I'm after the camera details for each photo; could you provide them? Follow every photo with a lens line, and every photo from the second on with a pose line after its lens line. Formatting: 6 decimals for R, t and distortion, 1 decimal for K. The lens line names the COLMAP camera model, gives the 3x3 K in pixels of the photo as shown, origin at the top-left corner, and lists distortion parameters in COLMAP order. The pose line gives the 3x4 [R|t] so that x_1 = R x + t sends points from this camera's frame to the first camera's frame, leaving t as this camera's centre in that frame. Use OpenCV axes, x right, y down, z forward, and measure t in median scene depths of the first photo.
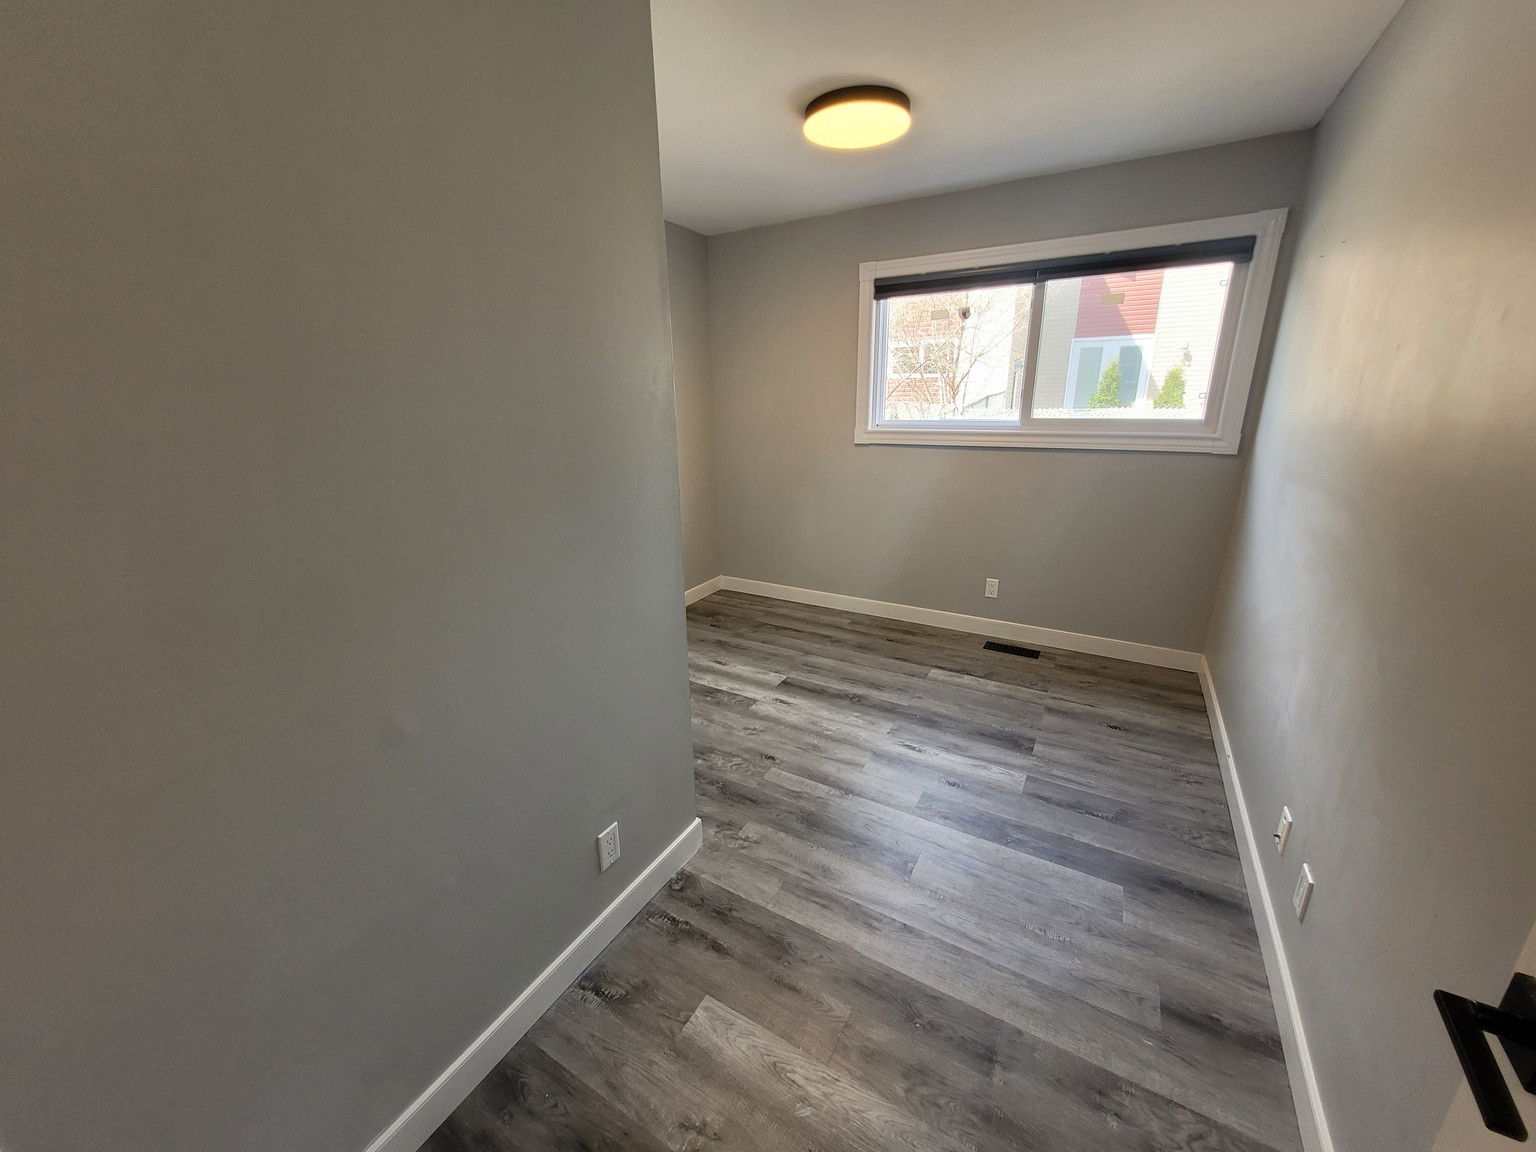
lens RADIAL K [[600.5, 0, 758.7], [0, 600.5, 577.9], [0, 0, 1]] dist [0.006312, -0.001072]
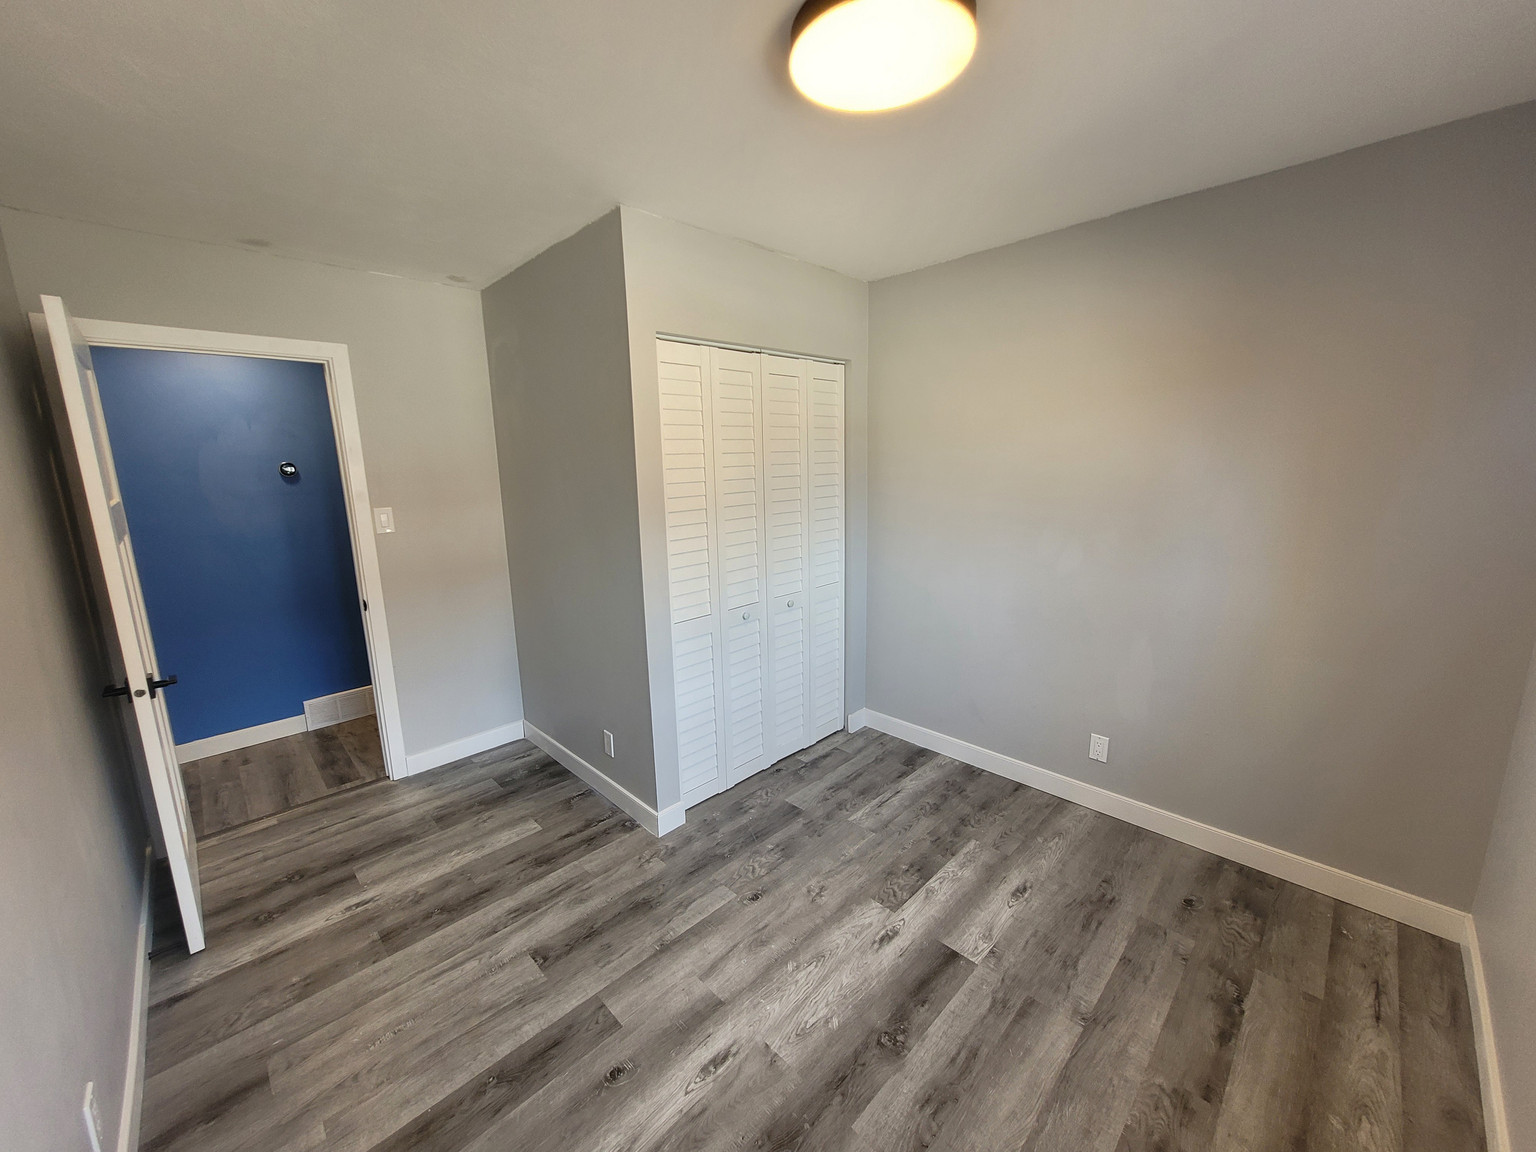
lens RADIAL K [[600.5, 0, 765.9], [0, 600.5, 574.4], [0, 0, 1]] dist [0.006312, -0.001072]
pose [[-0.261912, 0.201530, -0.943816, 0.738889], [-0.261447, 0.926569, 0.270400, -0.374715], [0.929004, 0.317579, -0.189990, 1.013657]]
